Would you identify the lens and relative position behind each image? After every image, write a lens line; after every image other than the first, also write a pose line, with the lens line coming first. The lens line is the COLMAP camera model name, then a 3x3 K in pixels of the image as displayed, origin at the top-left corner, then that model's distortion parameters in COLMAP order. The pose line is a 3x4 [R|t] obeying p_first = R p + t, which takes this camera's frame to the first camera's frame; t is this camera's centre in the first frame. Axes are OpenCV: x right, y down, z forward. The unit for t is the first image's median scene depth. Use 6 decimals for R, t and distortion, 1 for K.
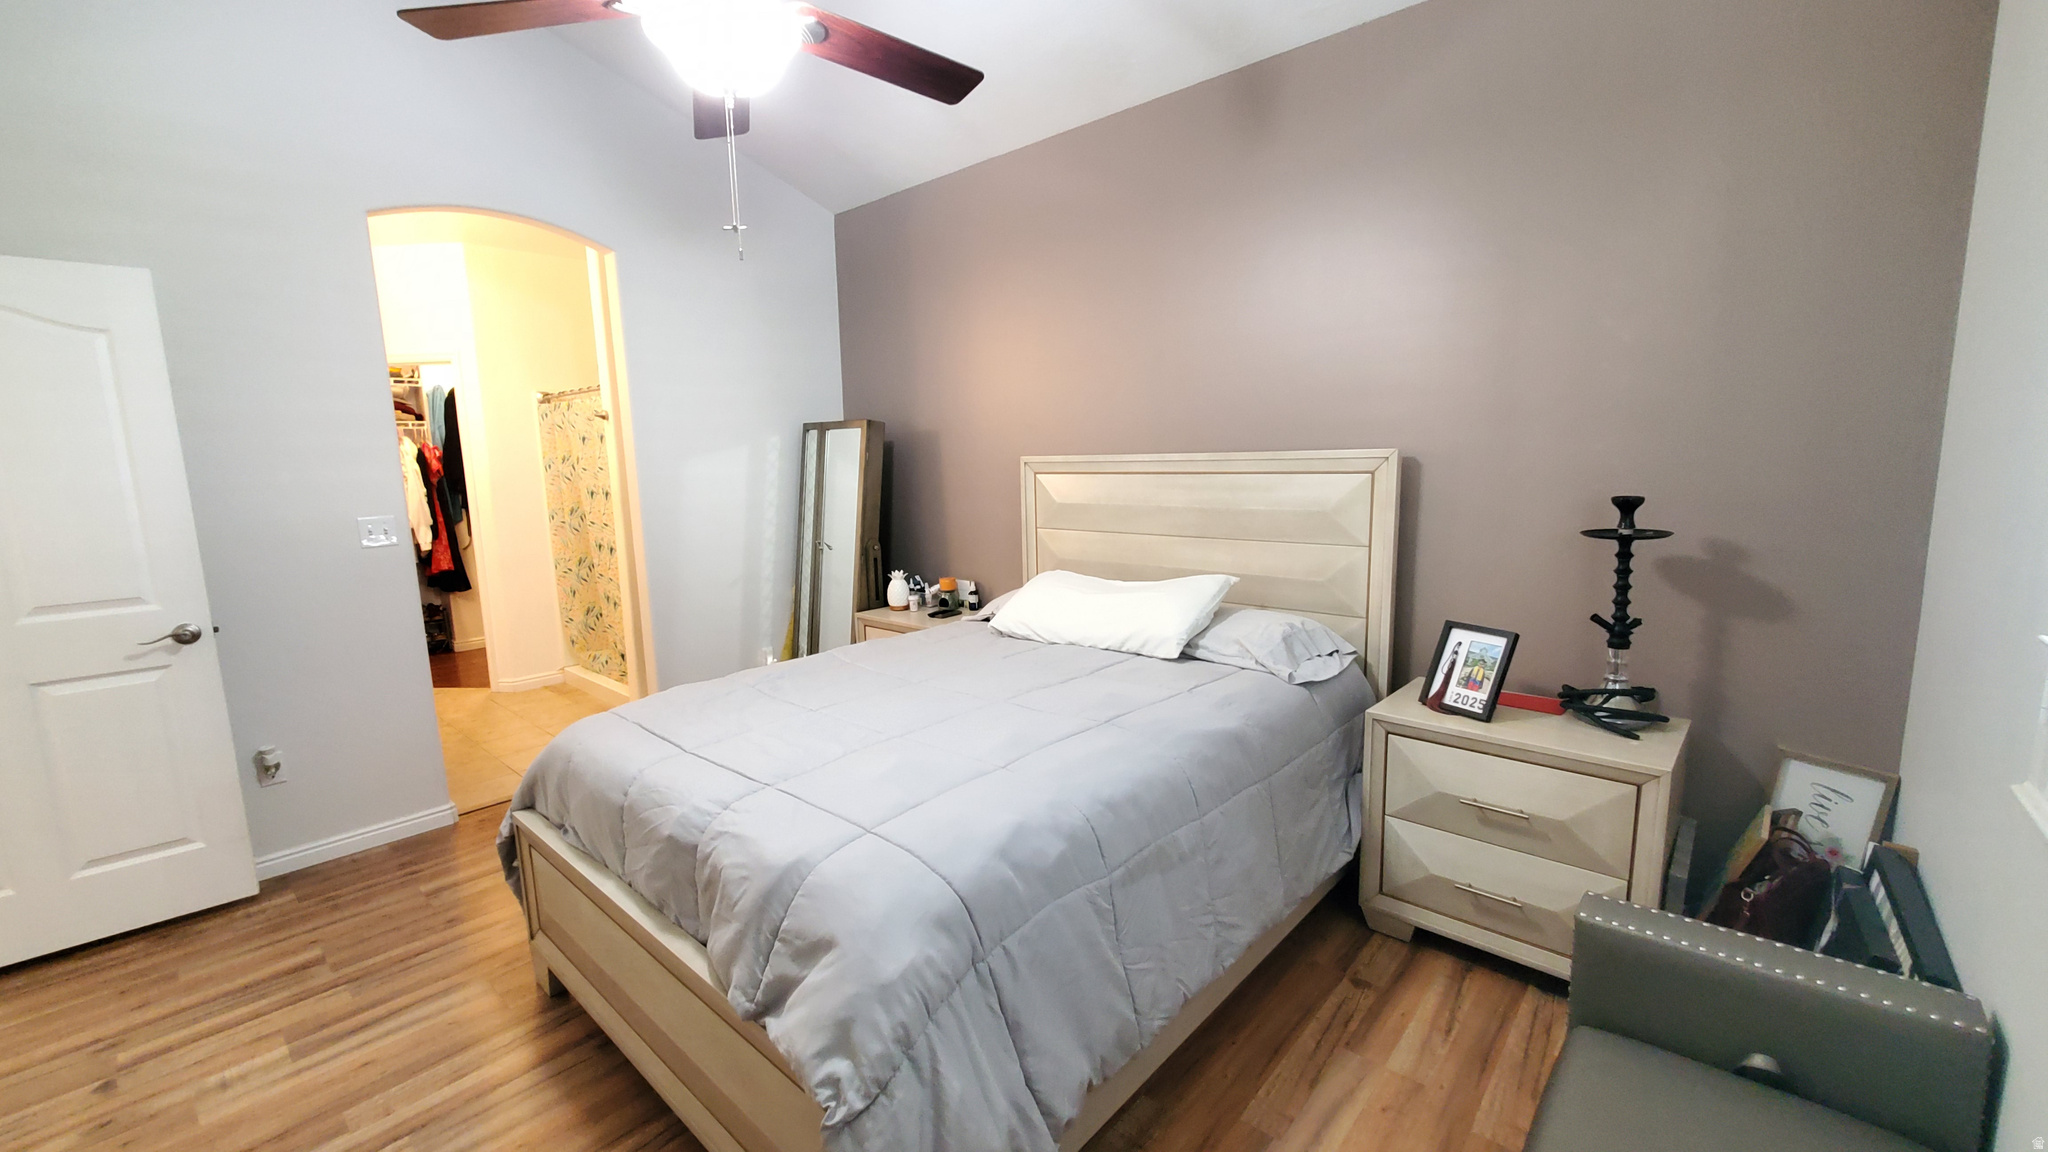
lens RADIAL K [[811.0, 0, 1012.6], [0, 811.0, 573.4], [0, 0, 1]] dist [-0.000756, -0.000182]
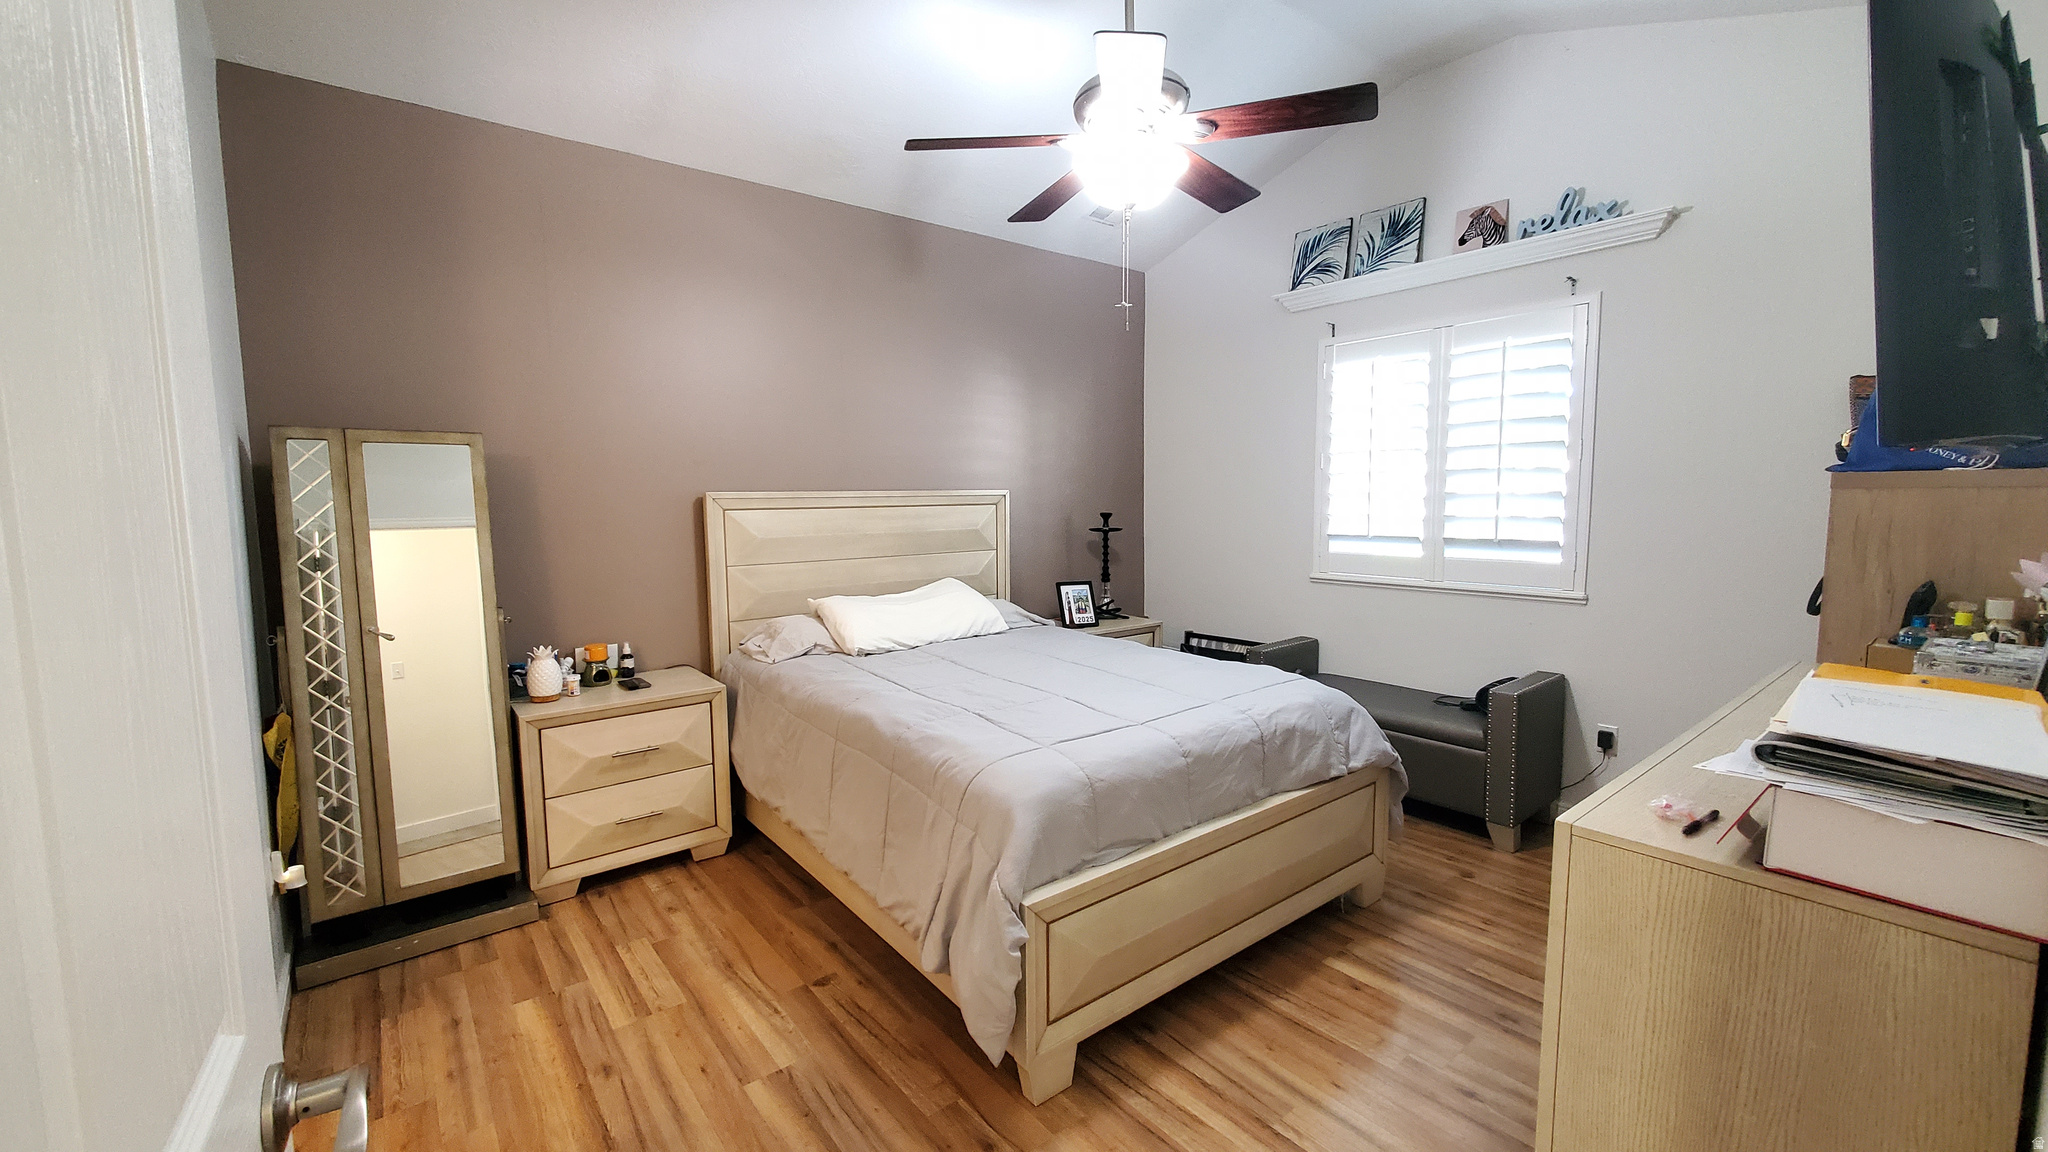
lens RADIAL K [[811.0, 0, 1012.6], [0, 811.0, 573.4], [0, 0, 1]] dist [-0.000756, -0.000182]
pose [[0.170184, -0.076578, 0.982432, -1.132346], [0.147134, 0.987775, 0.051507, -0.063219], [-0.974366, 0.135783, 0.179370, 0.669745]]
